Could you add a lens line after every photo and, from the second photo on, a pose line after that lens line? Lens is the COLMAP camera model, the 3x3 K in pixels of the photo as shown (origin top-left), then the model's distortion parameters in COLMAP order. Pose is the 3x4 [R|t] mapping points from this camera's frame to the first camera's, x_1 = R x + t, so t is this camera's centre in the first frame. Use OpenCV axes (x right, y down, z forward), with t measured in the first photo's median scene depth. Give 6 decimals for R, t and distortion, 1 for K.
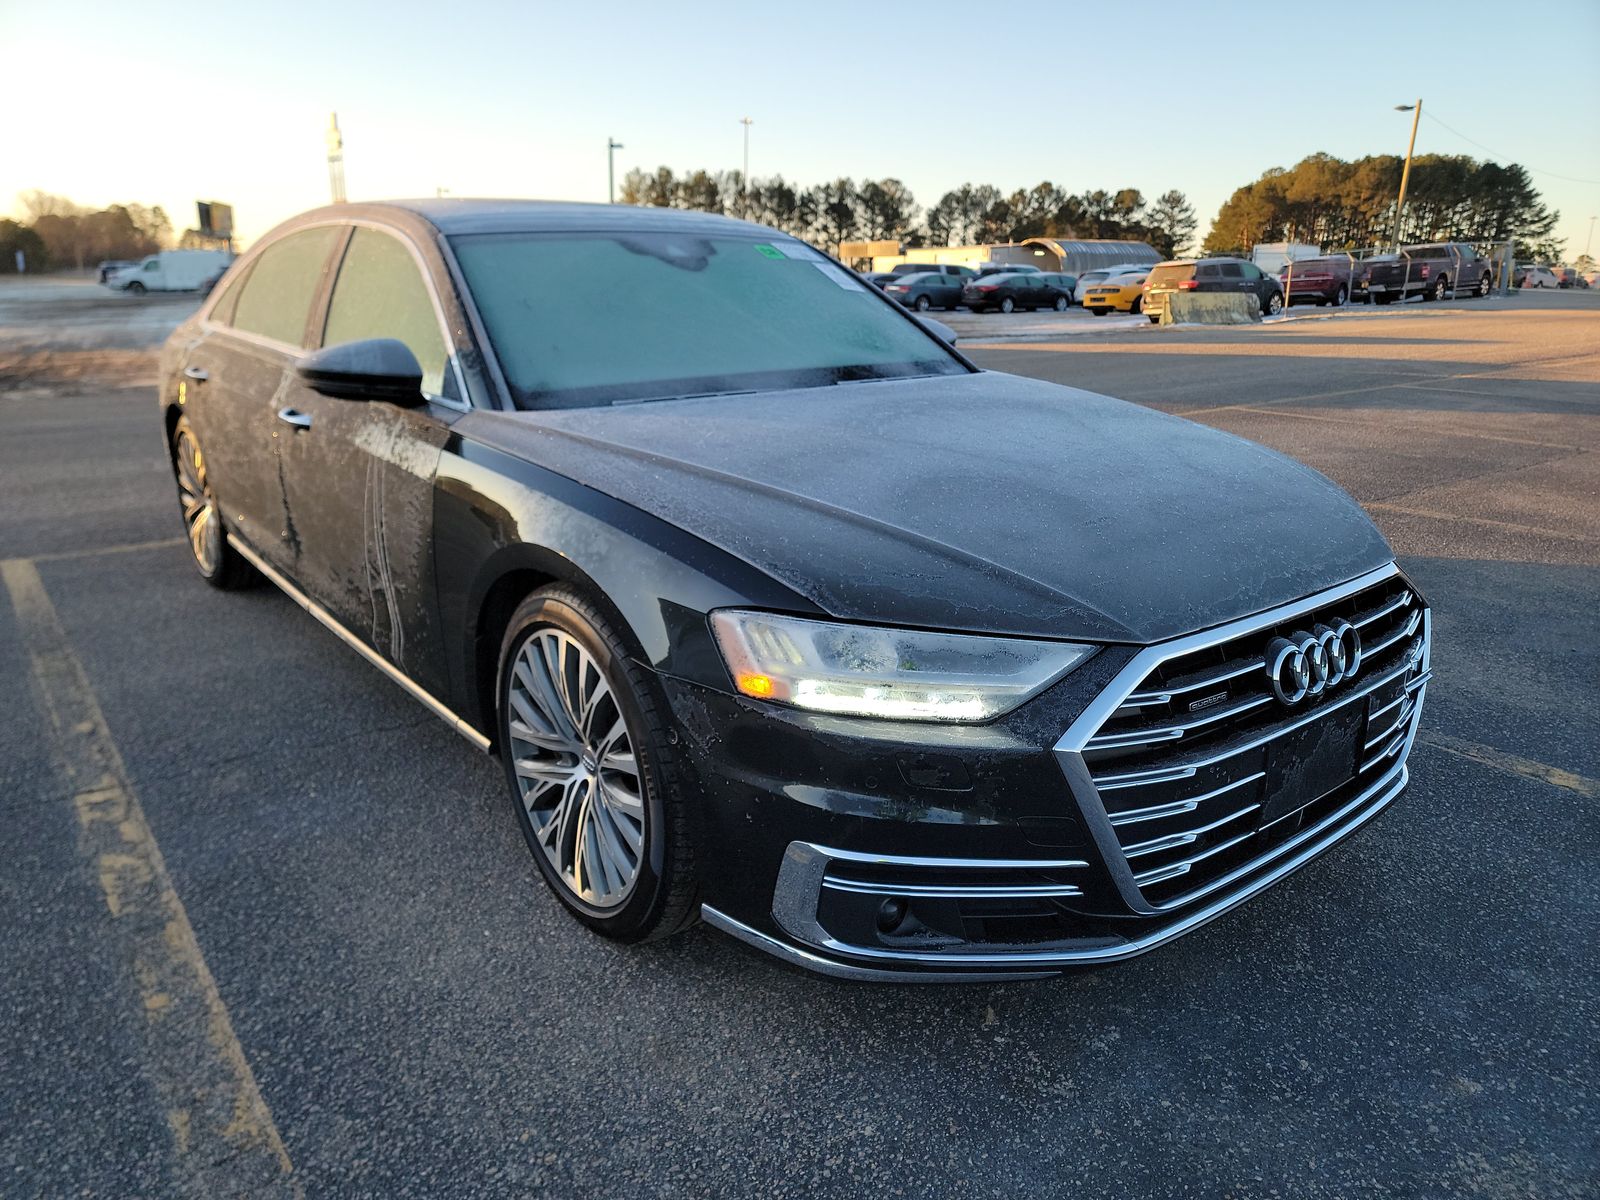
lens RADIAL K [[1117.5, 0, 802.2], [0, 1117.5, 591.6], [0, 0, 1]] dist [0.049361, -0.010869]
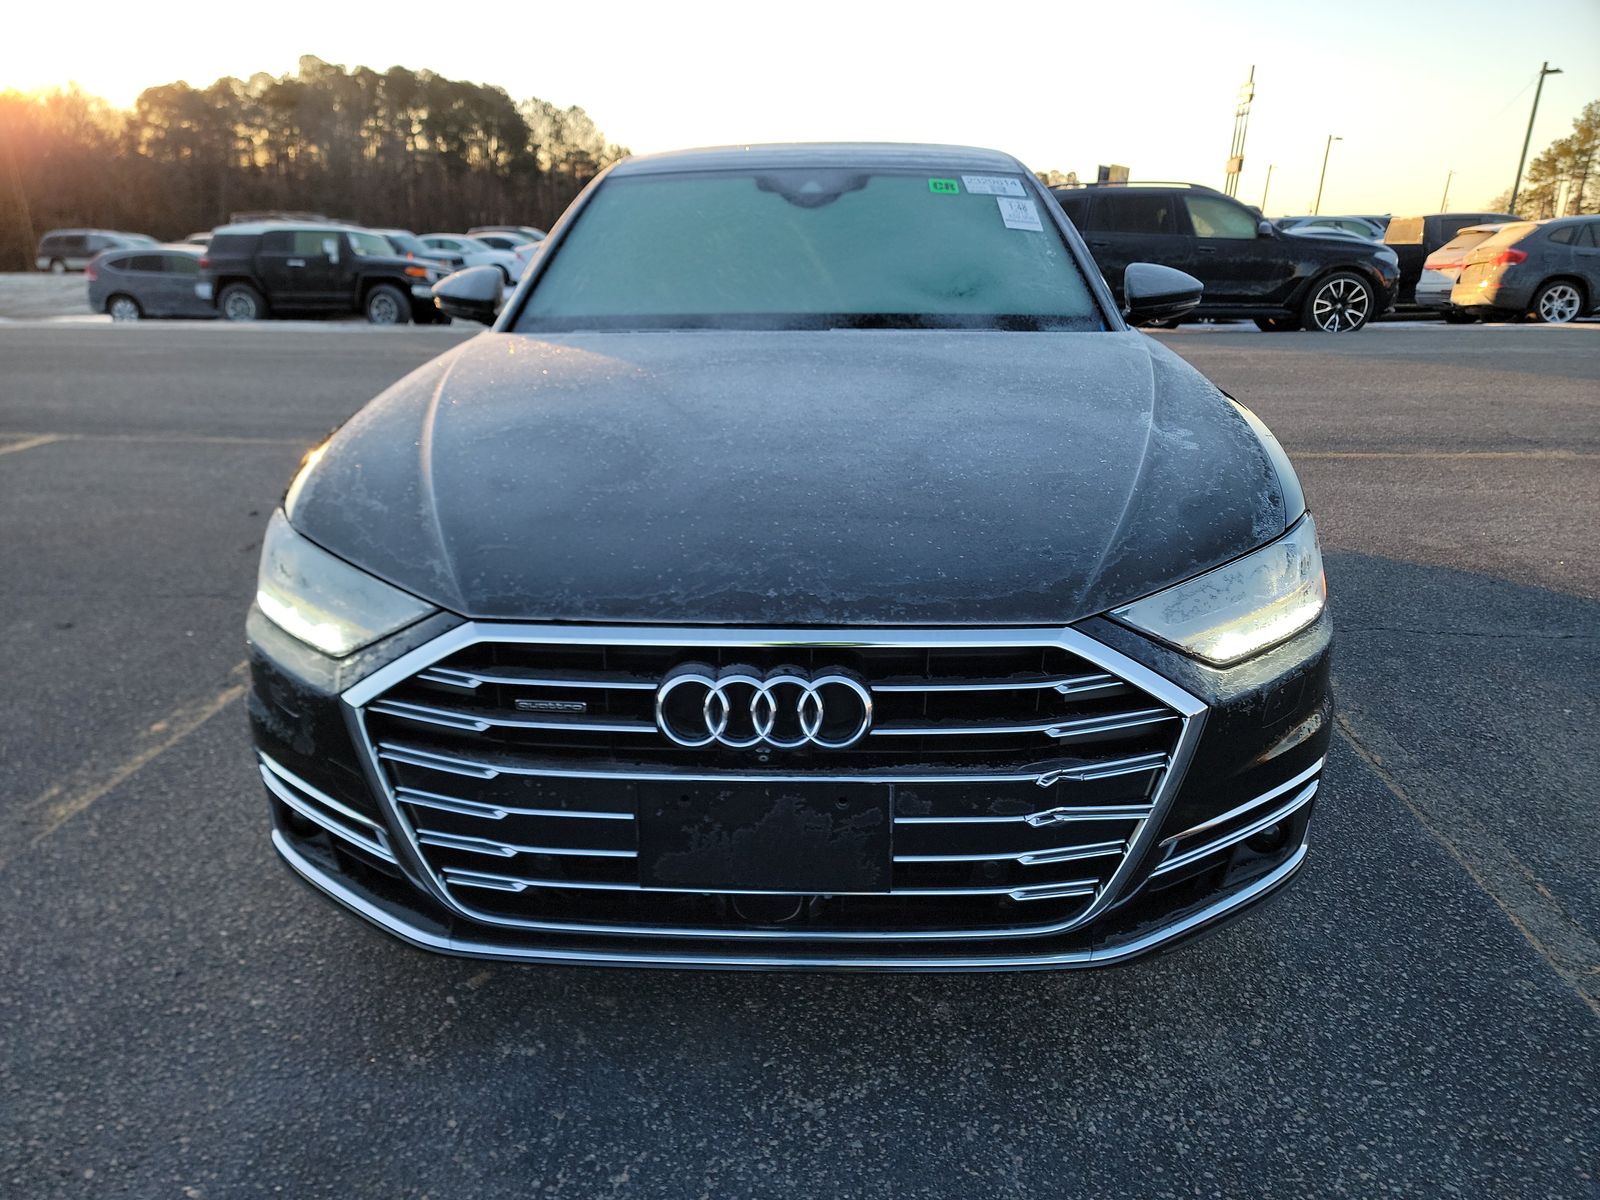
lens RADIAL K [[1117.5, 0, 800.8], [0, 1117.5, 610.2], [0, 0, 1]] dist [0.049361, -0.010869]
pose [[0.757250, 0.217381, -0.615888, 0.944751], [-0.187255, 0.975659, 0.114129, -0.096956], [0.625706, 0.028904, 0.779523, 0.434444]]
